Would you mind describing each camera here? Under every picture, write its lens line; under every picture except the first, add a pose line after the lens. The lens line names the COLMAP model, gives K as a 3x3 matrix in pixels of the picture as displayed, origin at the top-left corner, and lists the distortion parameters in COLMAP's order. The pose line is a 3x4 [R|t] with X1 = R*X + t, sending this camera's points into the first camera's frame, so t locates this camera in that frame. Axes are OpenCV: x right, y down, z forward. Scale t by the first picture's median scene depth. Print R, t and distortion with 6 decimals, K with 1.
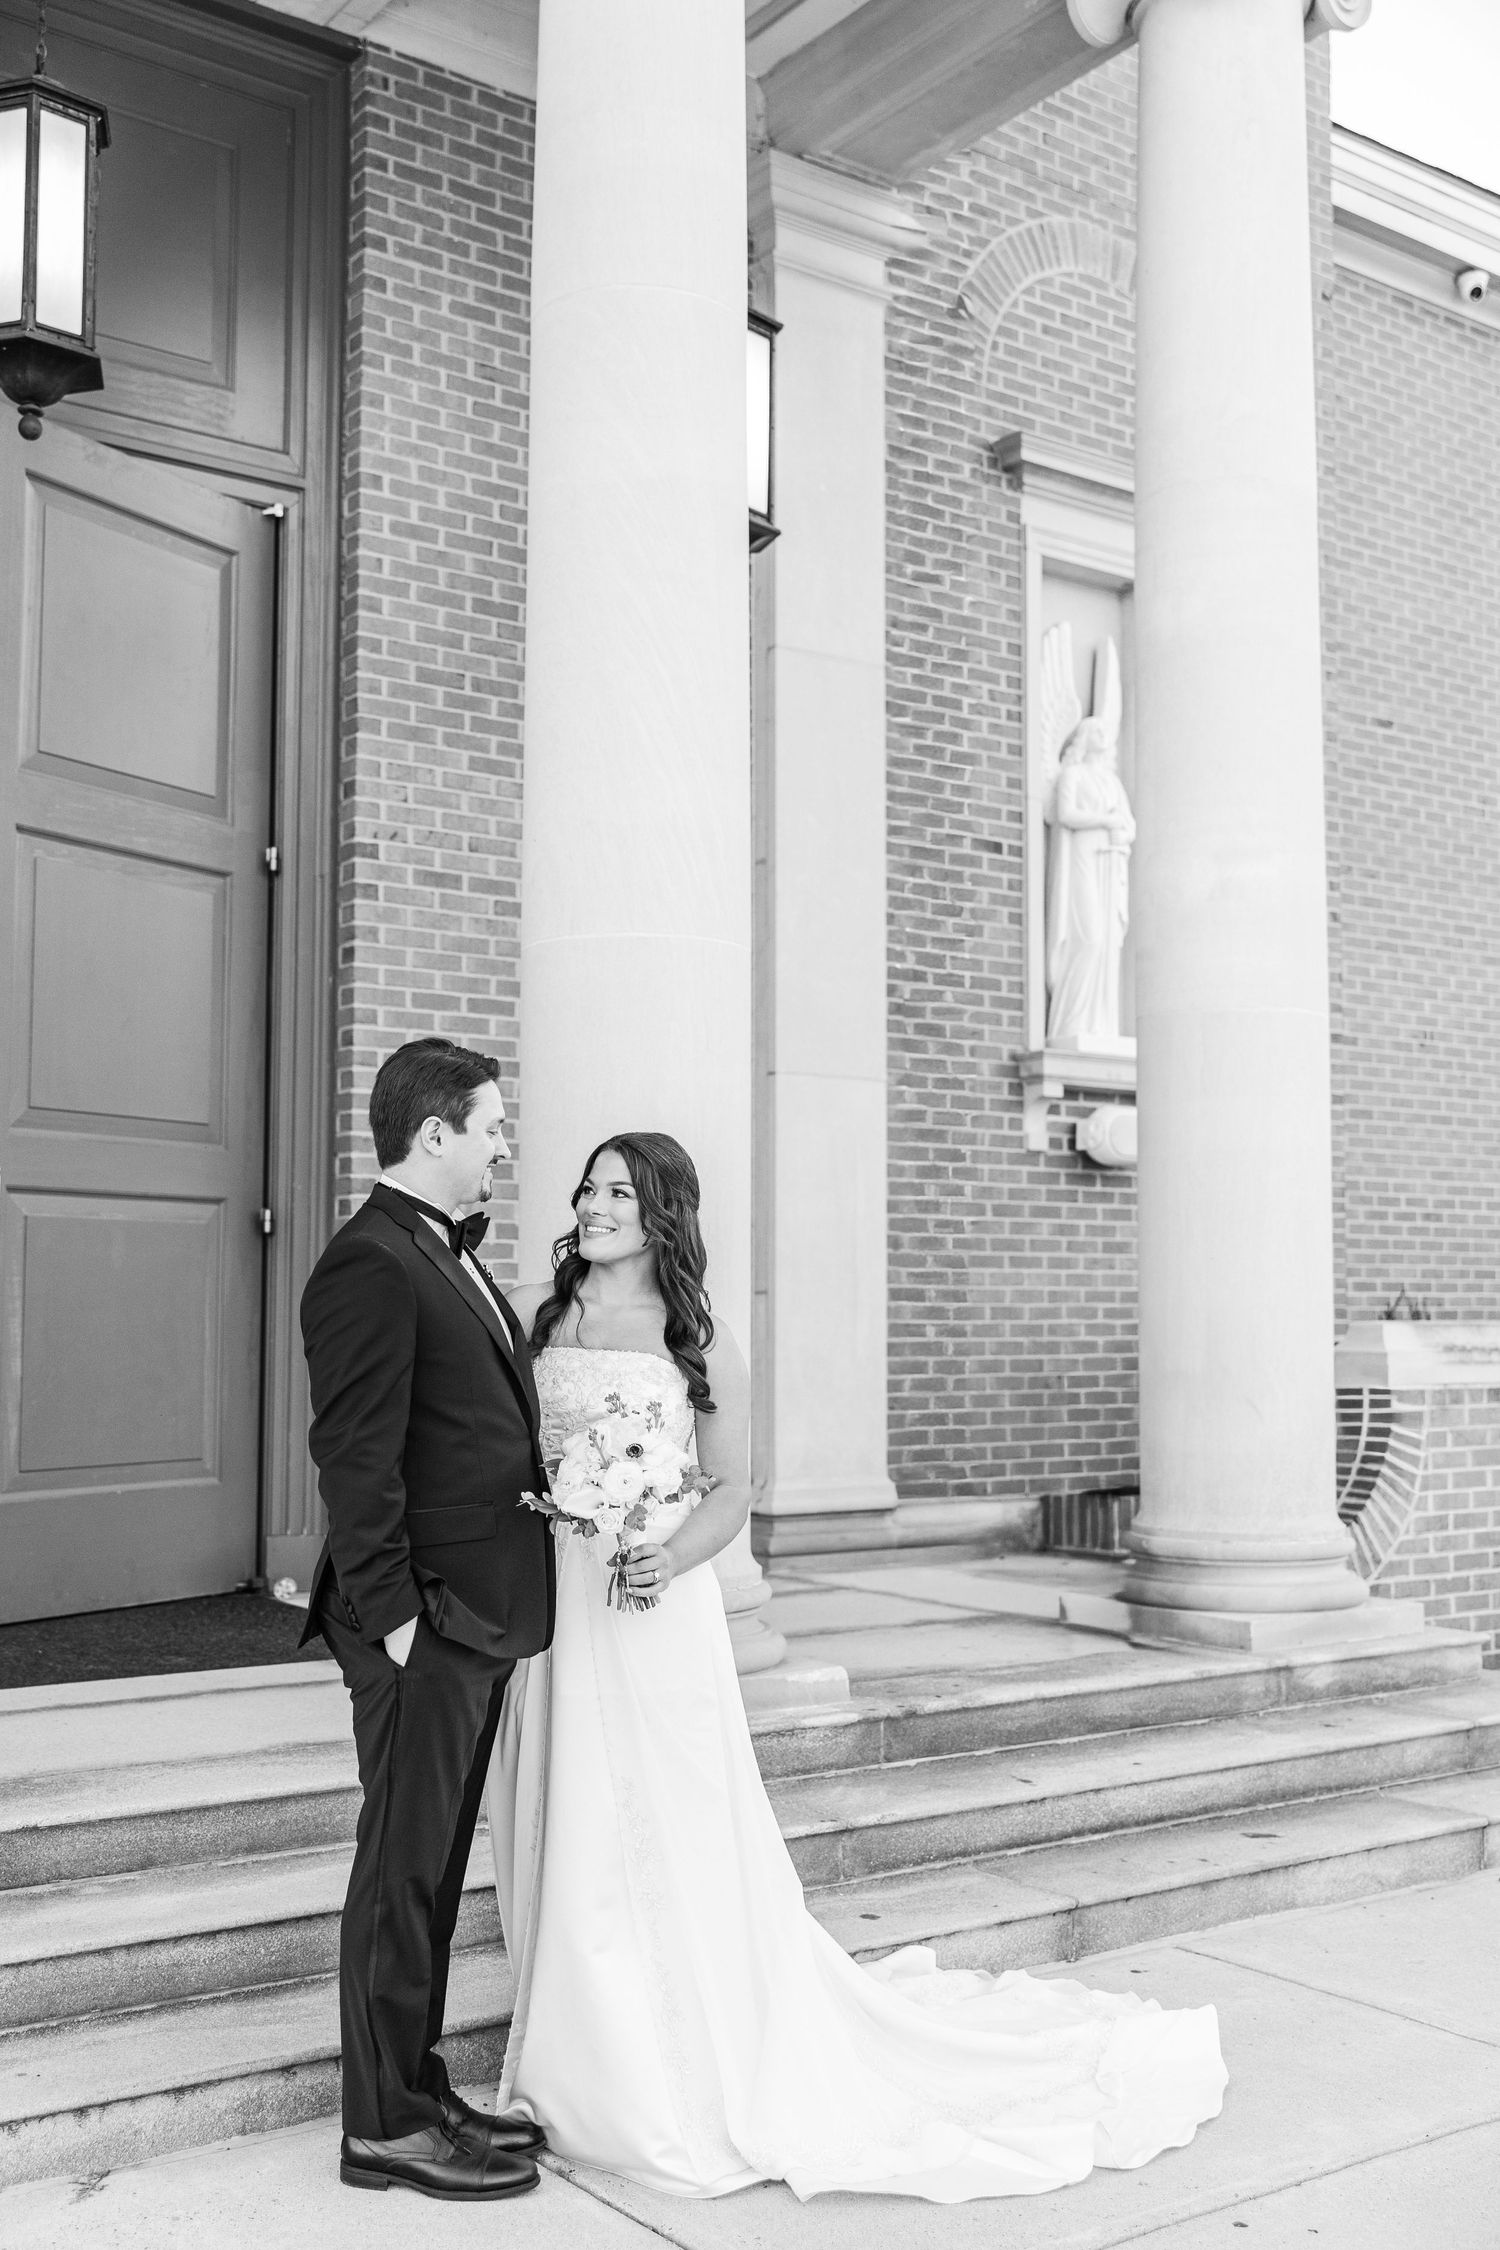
lens RADIAL K [[2340.6, 0, 740.6], [0, 2340.6, 1179.0], [0, 0, 1]] dist [-0.002561, 0.000000]
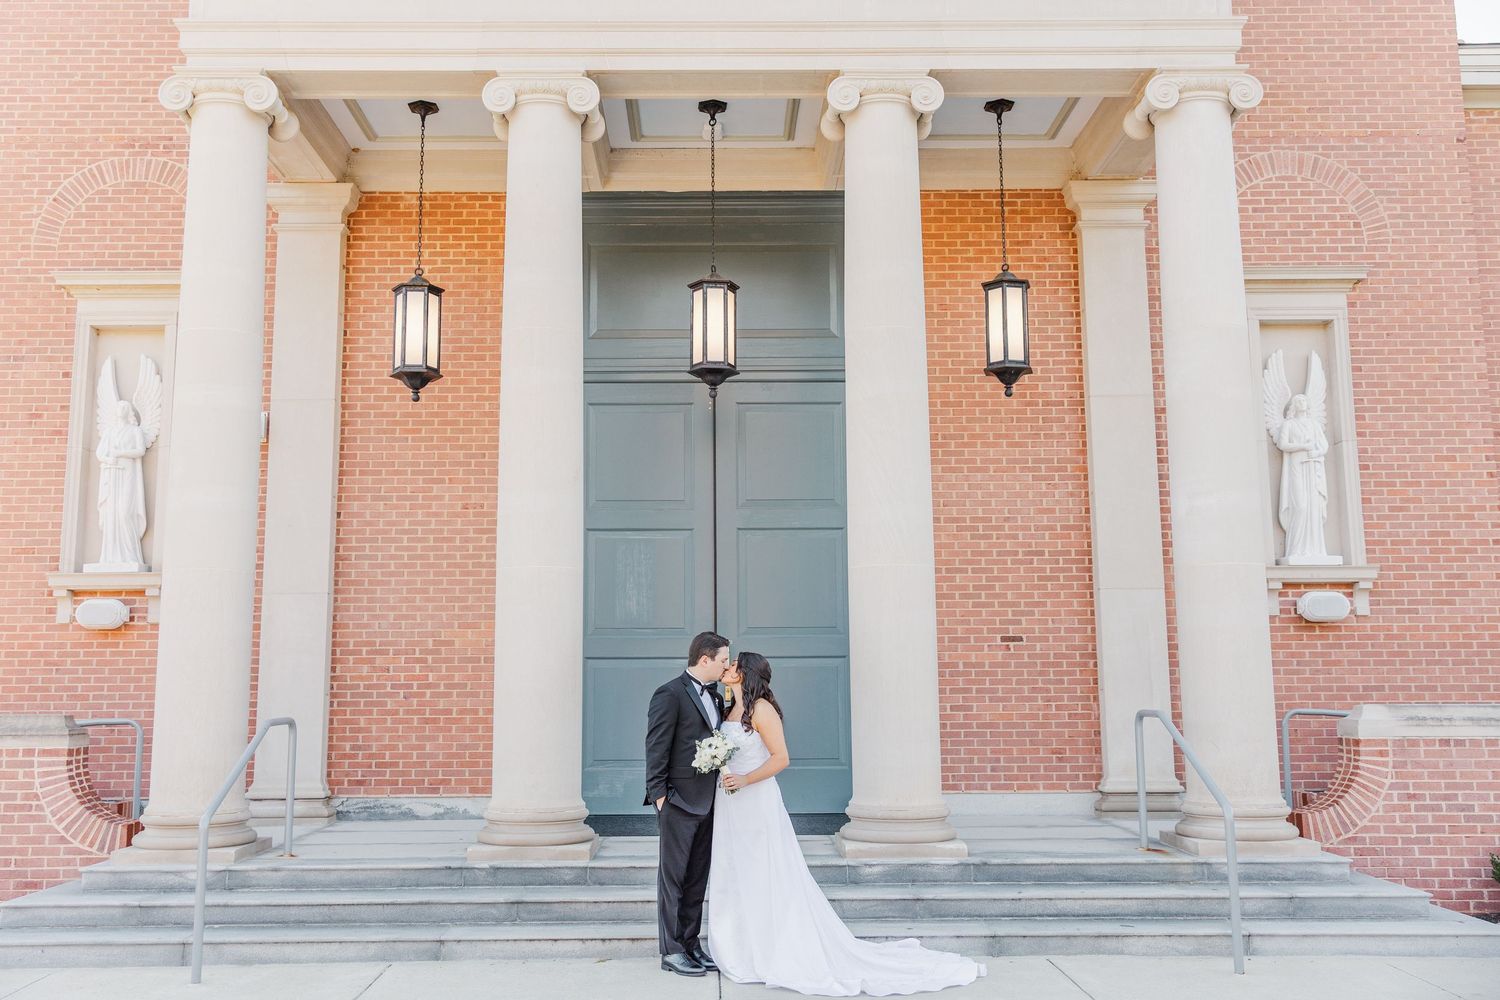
lens RADIAL K [[1413.7, 0, 748.7], [0, 1413.7, 497.6], [0, 0, 1]] dist [0.023856, 0.000000]
pose [[0.822224, -0.082135, -0.563206, 0.556410], [0.042152, 0.995603, -0.083655, -0.037121], [0.567601, 0.045043, 0.822071, -0.318016]]
